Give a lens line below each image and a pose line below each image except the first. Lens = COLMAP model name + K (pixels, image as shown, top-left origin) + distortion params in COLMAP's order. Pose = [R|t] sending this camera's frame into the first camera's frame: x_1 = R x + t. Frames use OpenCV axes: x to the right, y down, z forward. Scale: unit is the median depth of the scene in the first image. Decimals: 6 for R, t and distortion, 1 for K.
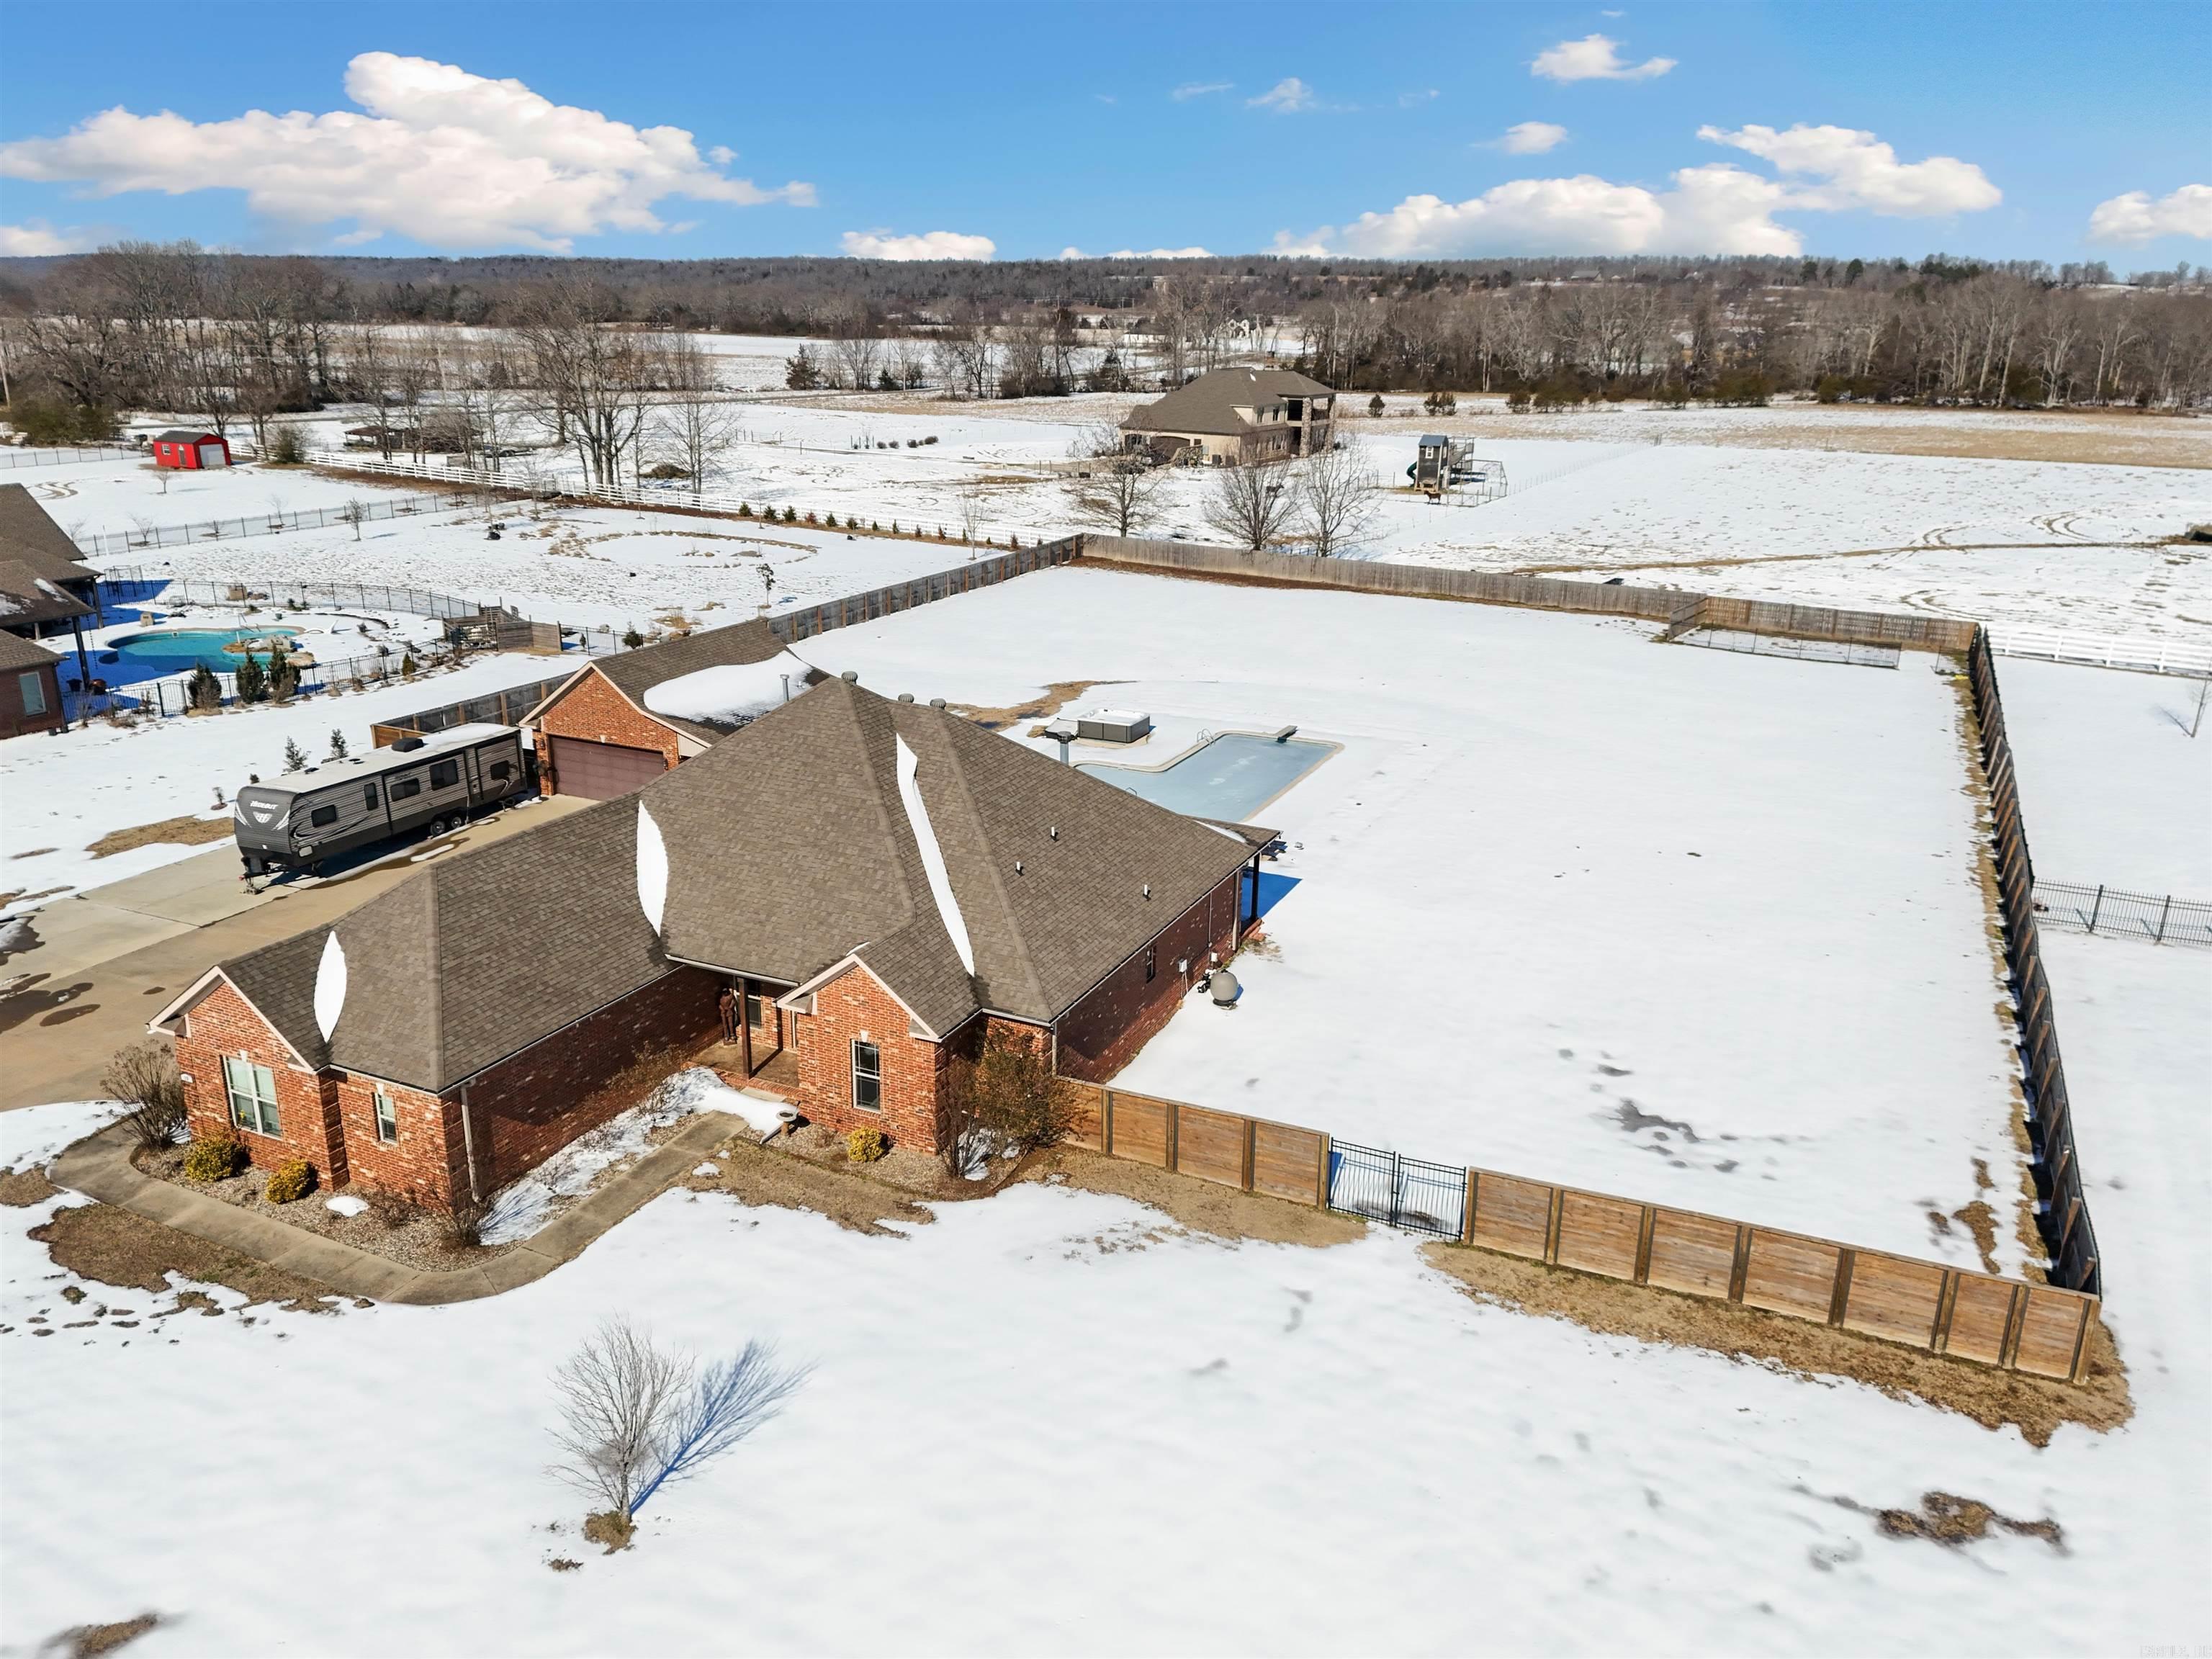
lens RADIAL K [[1585.2, 0, 1084.7], [0, 1585.2, 820.2], [0, 0, 1]] dist [0.098199, -0.098972]
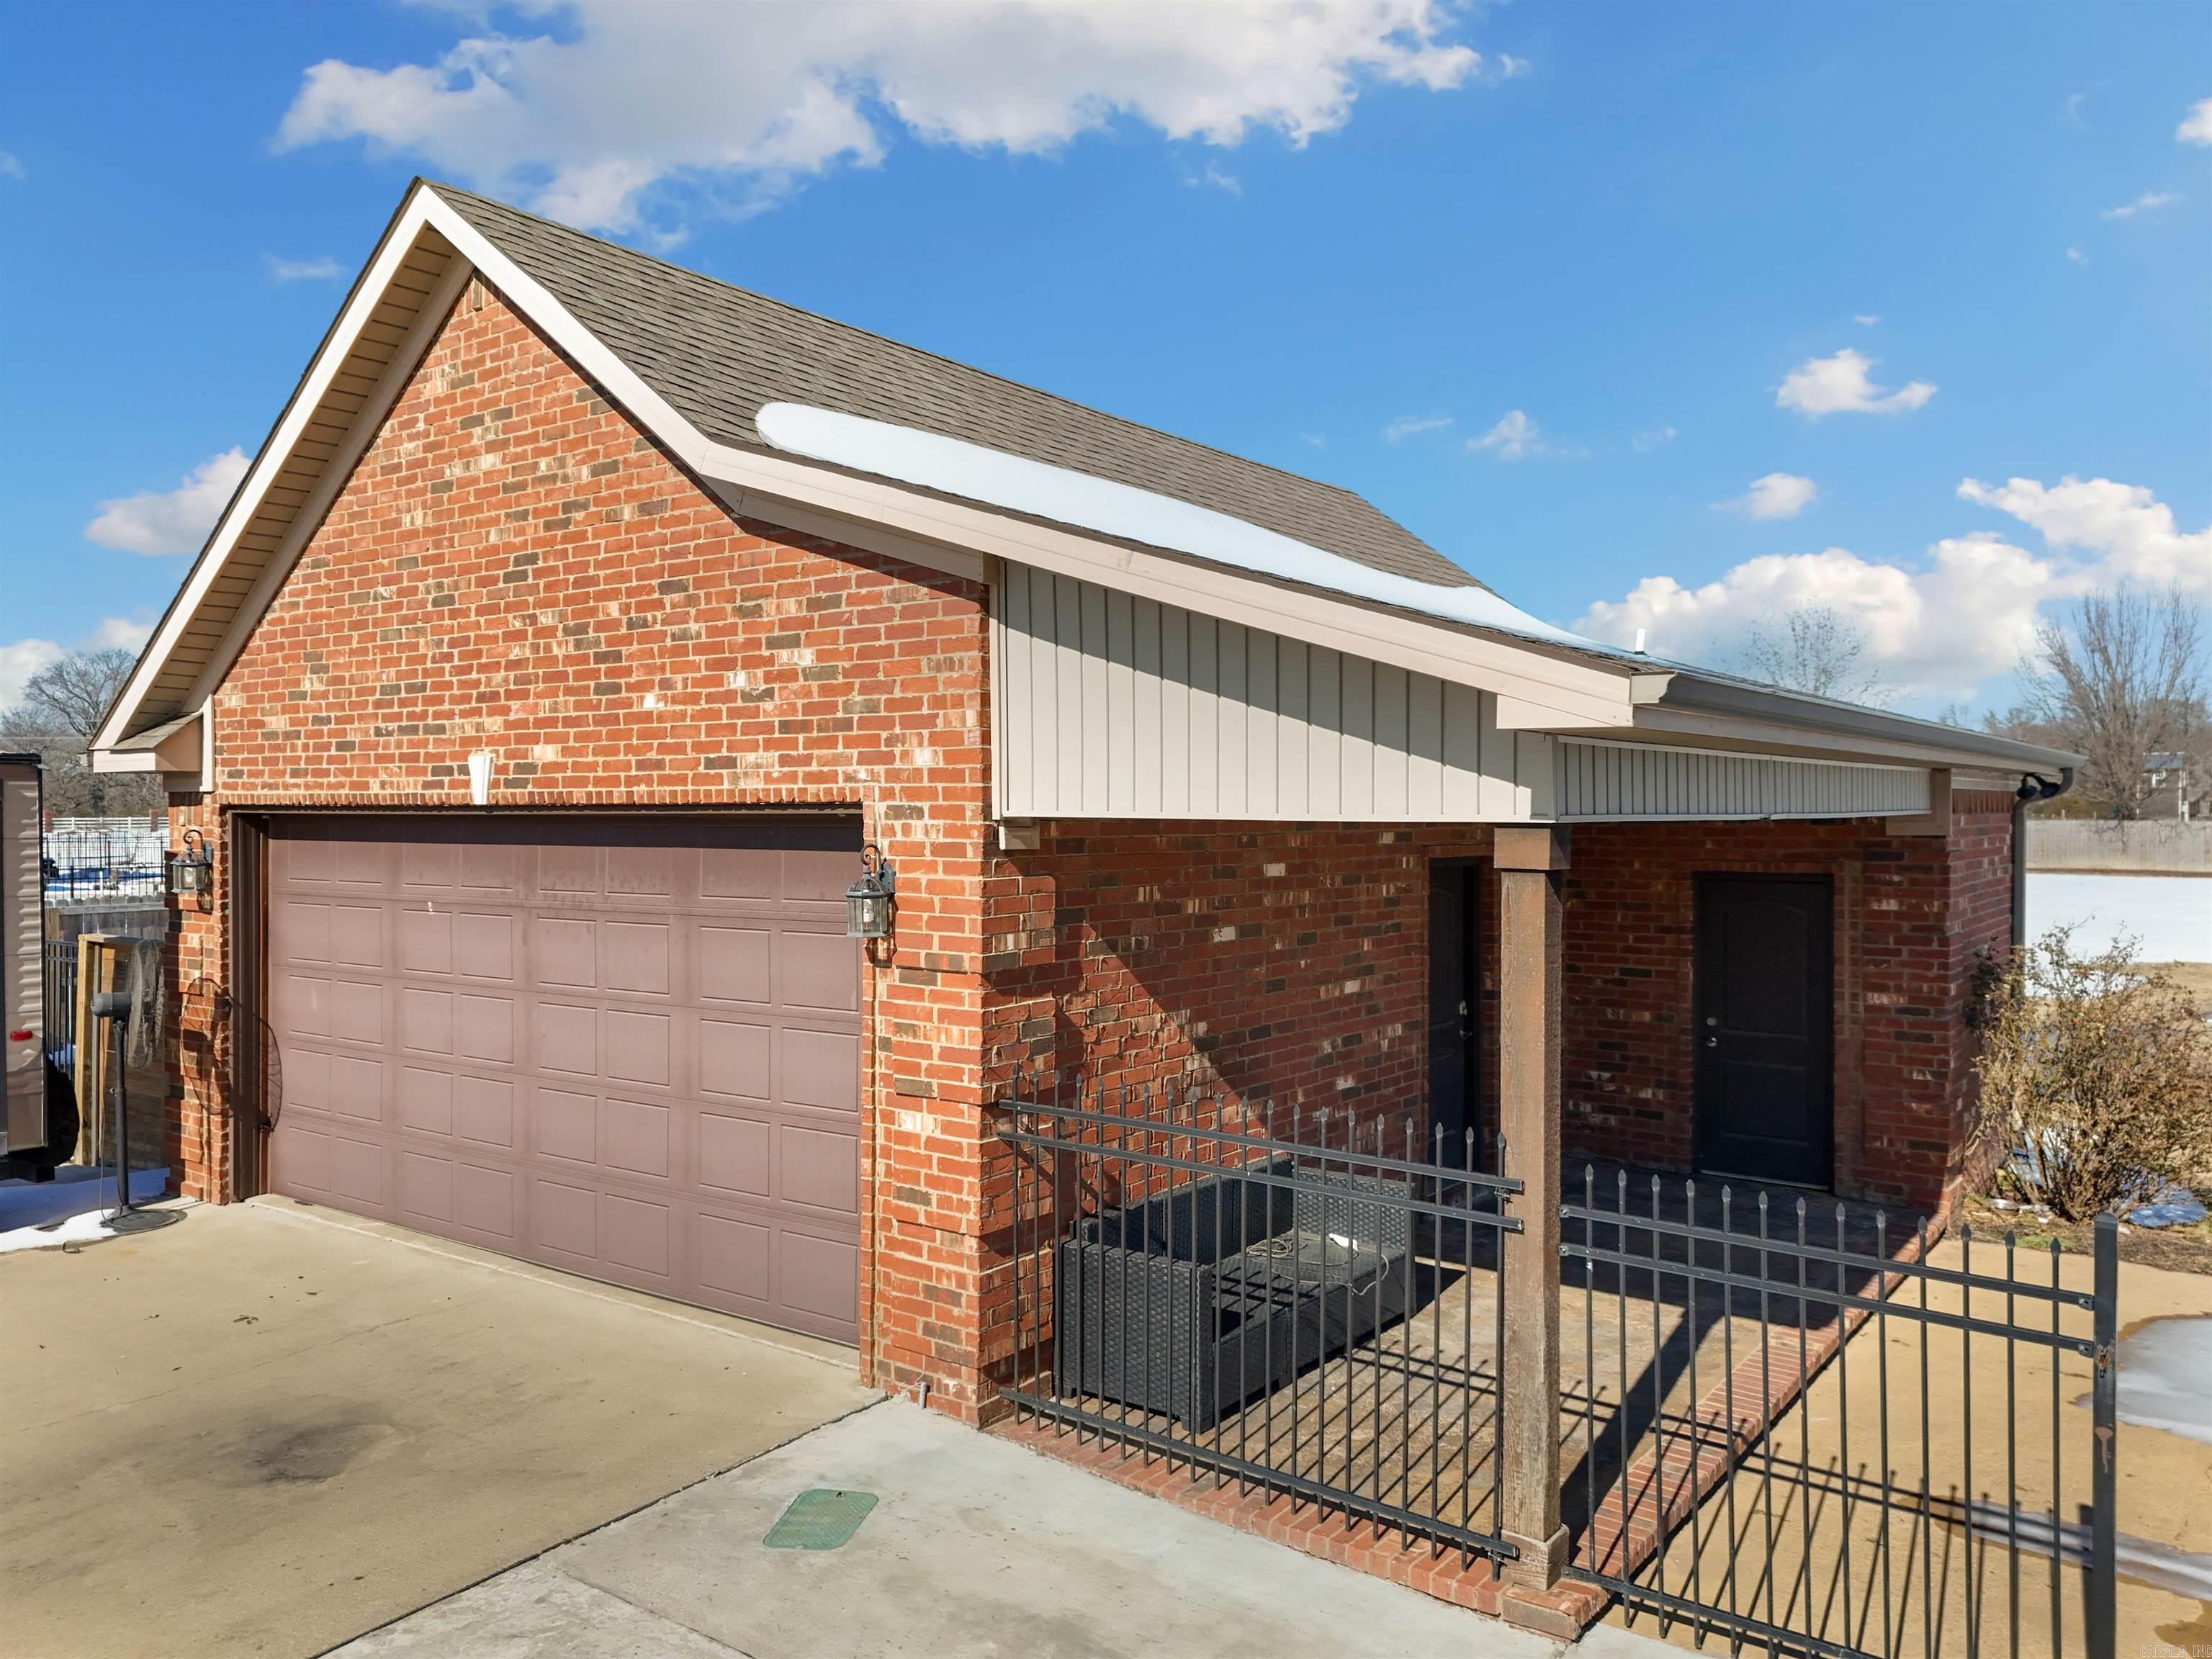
lens RADIAL K [[1651.9, 0, 1107.6], [0, 1651.9, 817.2], [0, 0, 1]] dist [0.072103, -0.057447]
pose [[0.982062, -0.011509, -0.188205, -0.364397], [-0.044522, 0.955759, -0.290761, -0.011668], [0.183224, 0.293925, 0.938103, 1.438346]]
